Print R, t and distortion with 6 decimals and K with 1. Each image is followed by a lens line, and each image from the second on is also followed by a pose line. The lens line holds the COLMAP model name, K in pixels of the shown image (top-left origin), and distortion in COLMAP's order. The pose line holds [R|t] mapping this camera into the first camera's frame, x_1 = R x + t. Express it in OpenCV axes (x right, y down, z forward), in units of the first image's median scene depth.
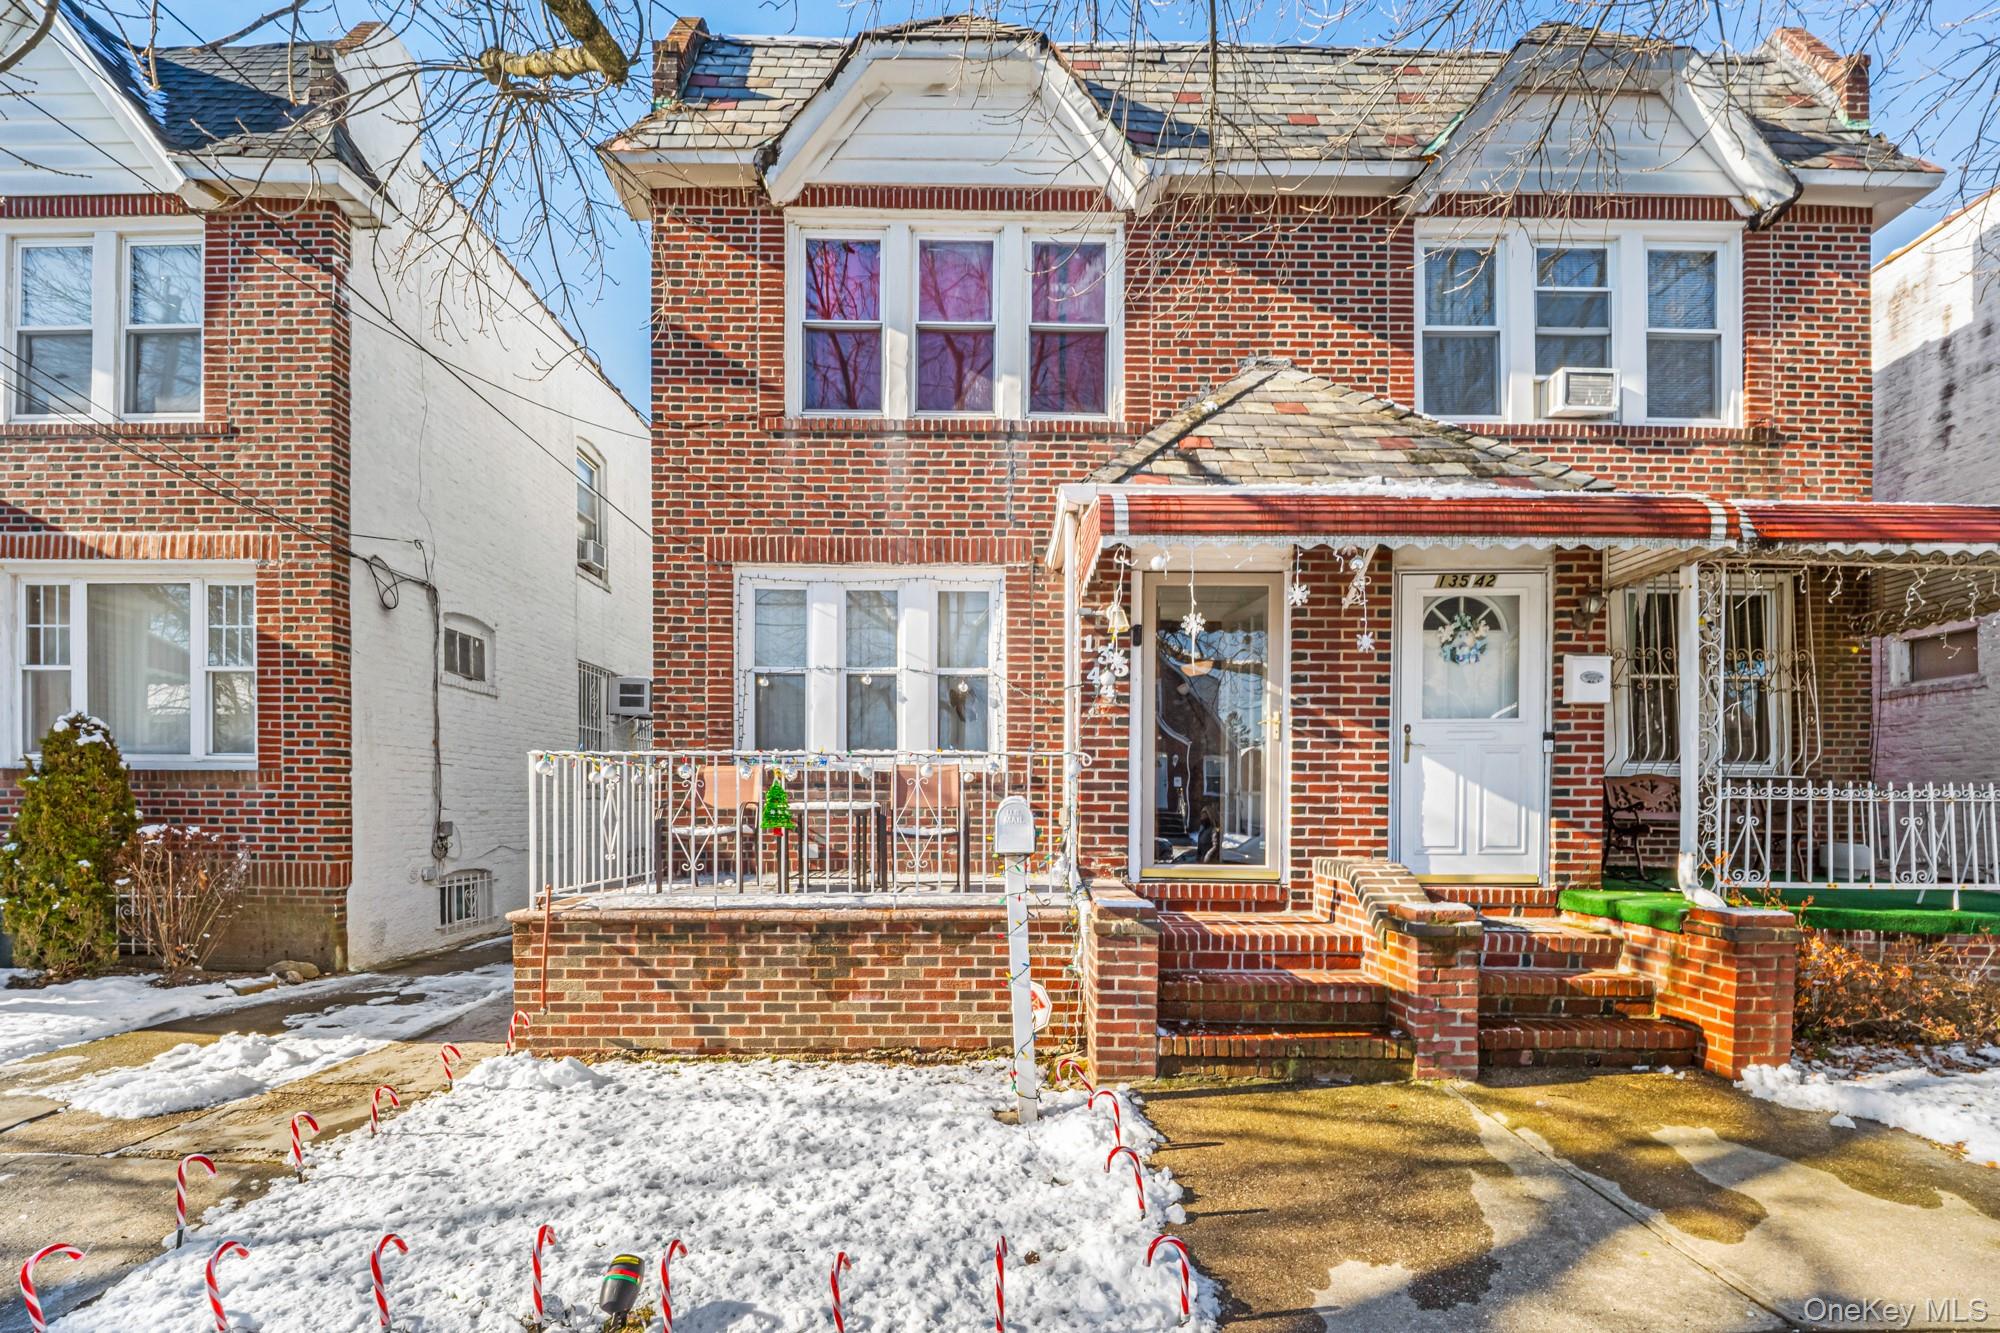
lens RADIAL K [[856.3, 0, 997.0], [0, 856.3, 676.9], [0, 0, 1]] dist [0.014213, -0.018394]
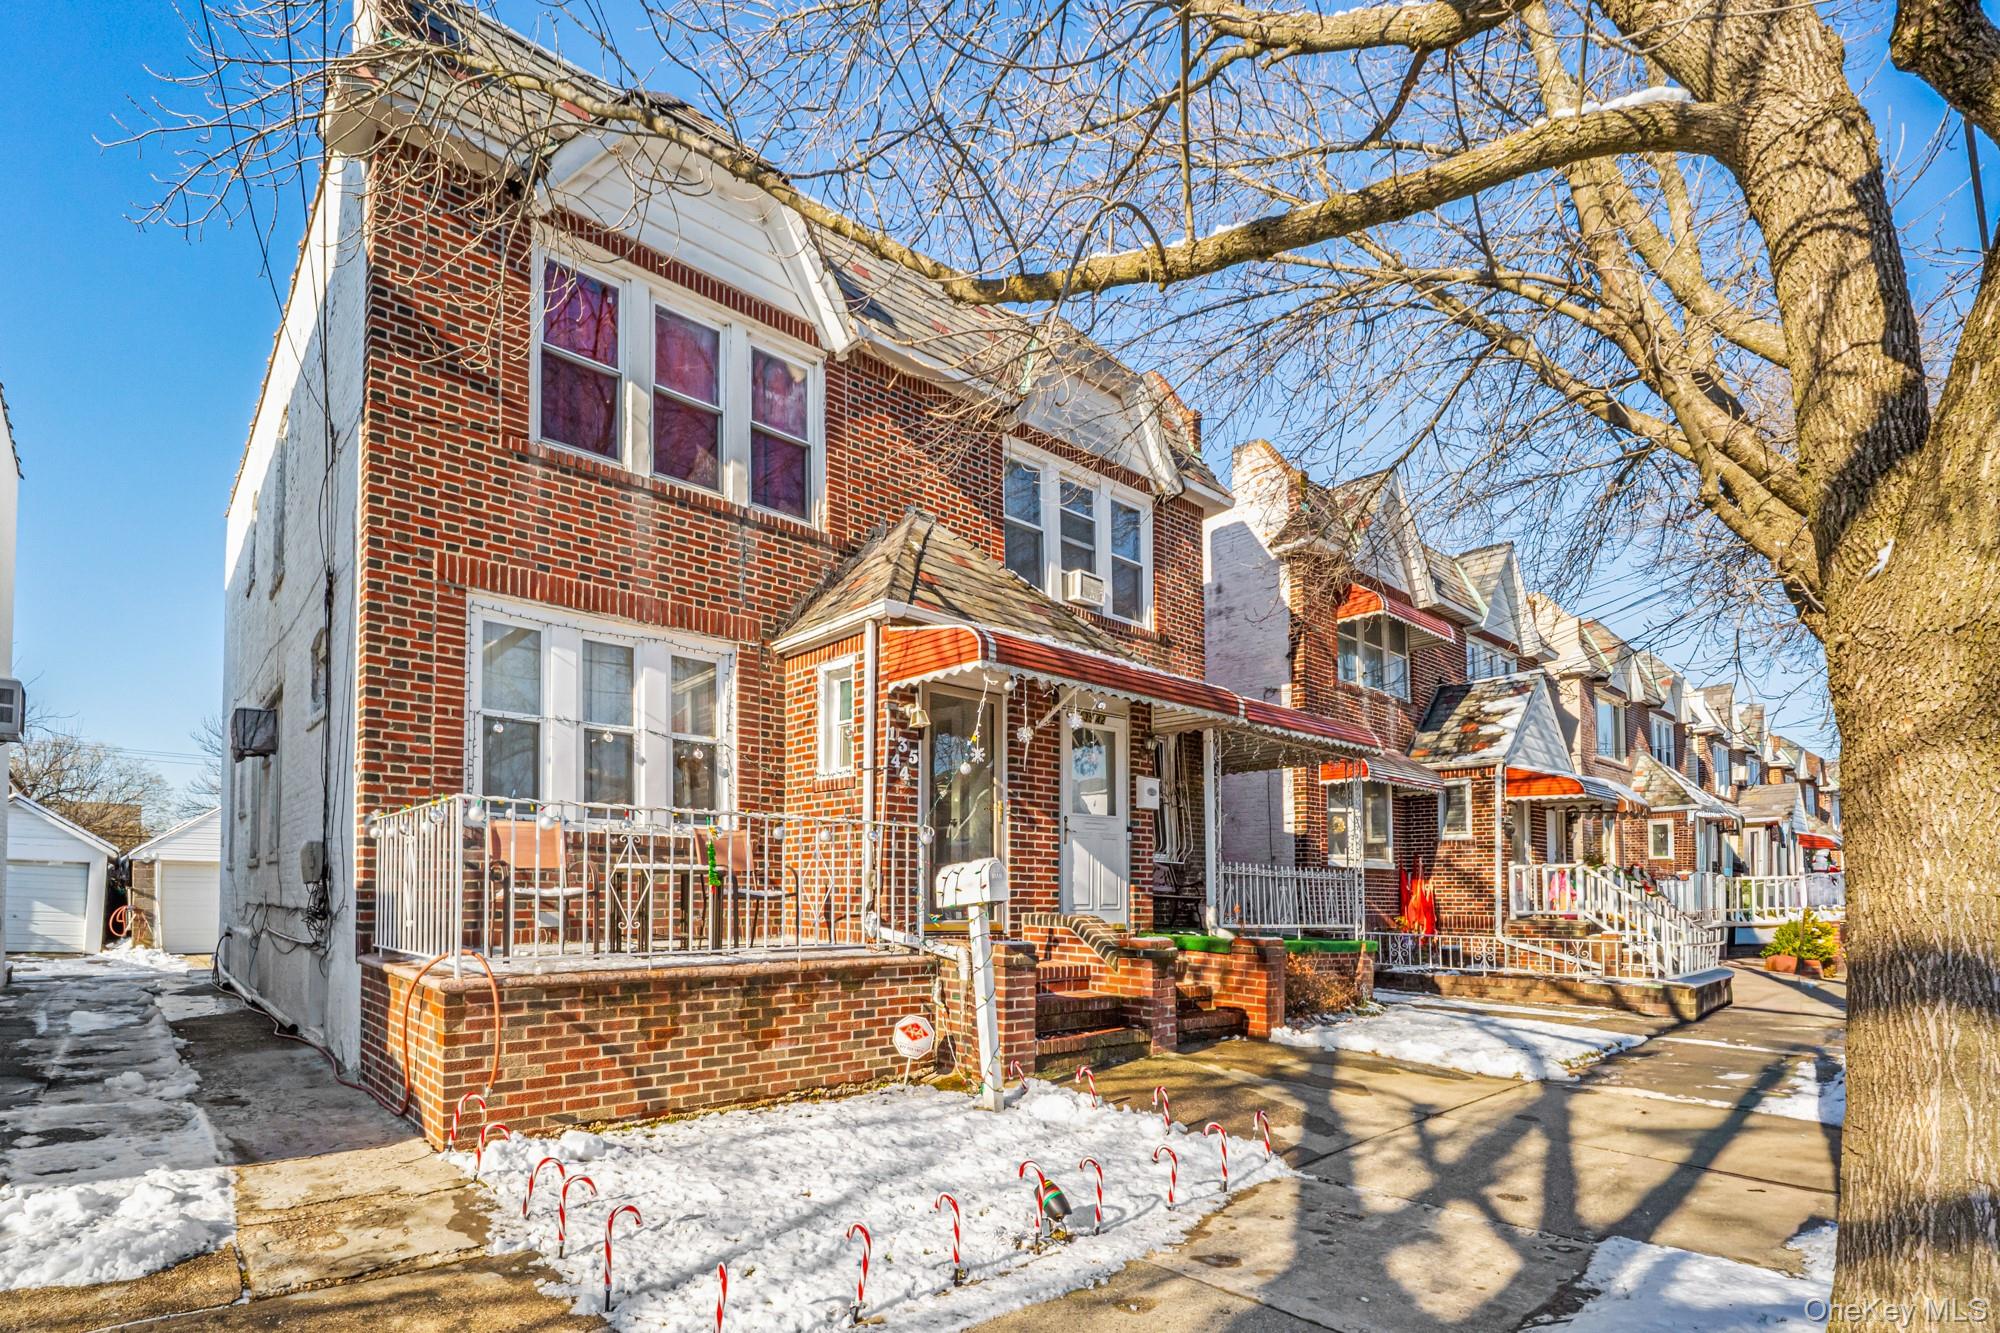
lens RADIAL K [[853.8, 0, 989.4], [0, 853.8, 670.3], [0, 0, 1]] dist [0.003213, -0.000203]
pose [[0.776132, 0.159726, 0.610005, -0.474588], [-0.098119, 0.986195, -0.133388, 0.017529], [-0.622889, 0.043674, 0.781090, -0.018787]]
